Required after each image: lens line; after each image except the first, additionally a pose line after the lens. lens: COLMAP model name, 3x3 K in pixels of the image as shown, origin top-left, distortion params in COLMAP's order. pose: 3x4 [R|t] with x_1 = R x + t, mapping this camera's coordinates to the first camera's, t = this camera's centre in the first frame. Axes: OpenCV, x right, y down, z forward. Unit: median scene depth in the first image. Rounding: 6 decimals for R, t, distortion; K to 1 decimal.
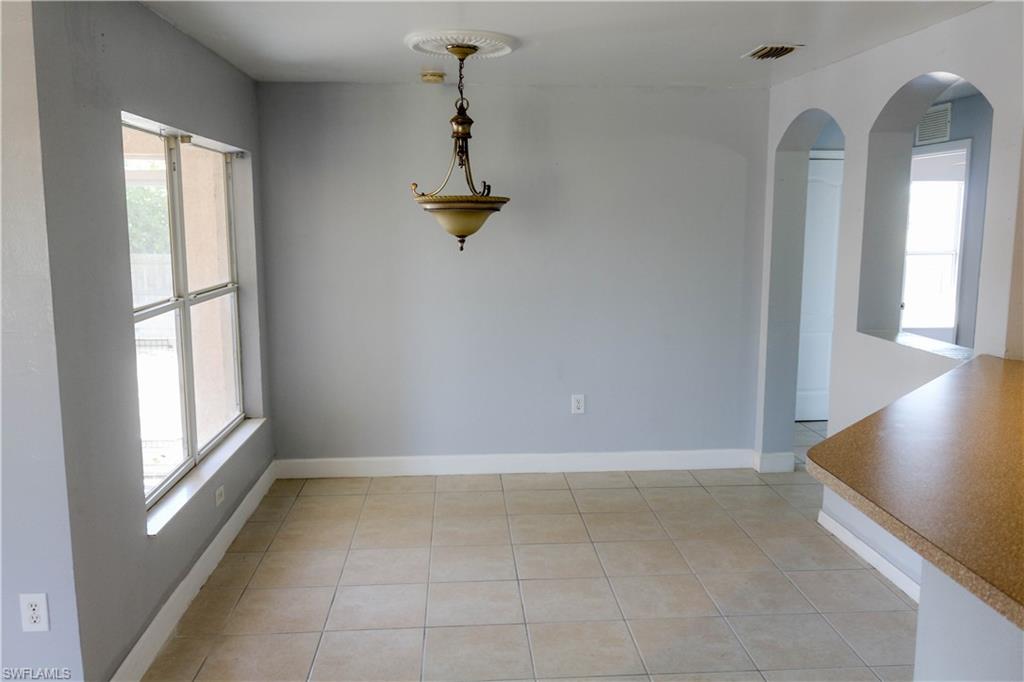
lens RADIAL K [[814.4, 0, 512.0], [0, 814.4, 341.0], [0, 0, 1]] dist [0.019712, -0.005172]
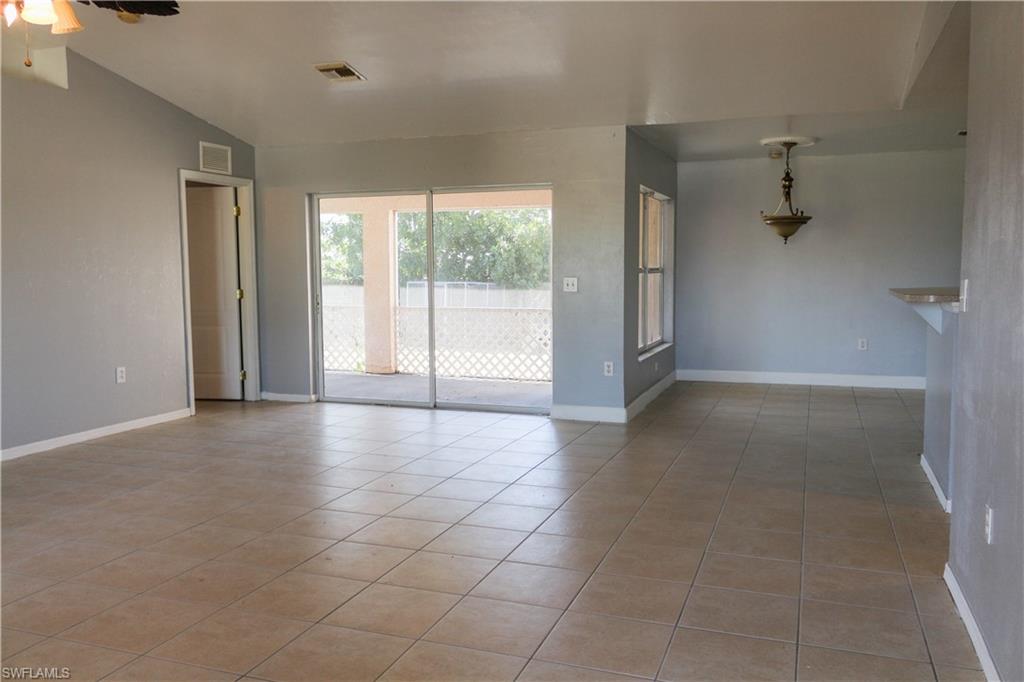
lens RADIAL K [[814.4, 0, 512.0], [0, 814.4, 341.0], [0, 0, 1]] dist [0.019712, -0.005172]
pose [[0.910321, 0.031989, -0.412664, 0.157619], [-0.054055, 0.997658, -0.041906, 0.239188], [0.410357, 0.060454, 0.909919, -1.043920]]
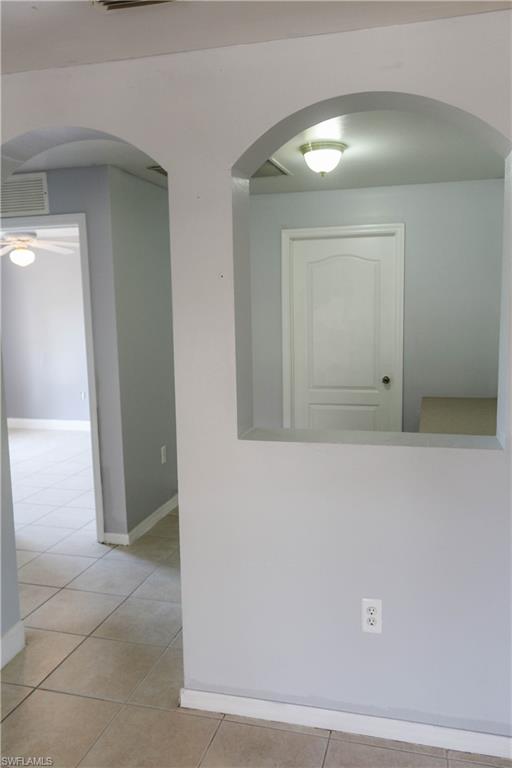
lens RADIAL K [[610.8, 0, 256.0], [0, 610.8, 384.0], [0, 0, 1]] dist [0.019712, -0.005172]
pose [[0.331869, -0.130841, 0.934207, -0.124516], [0.161641, 0.983574, 0.080334, -0.154433], [-0.929373, 0.124346, 0.347568, 1.182972]]
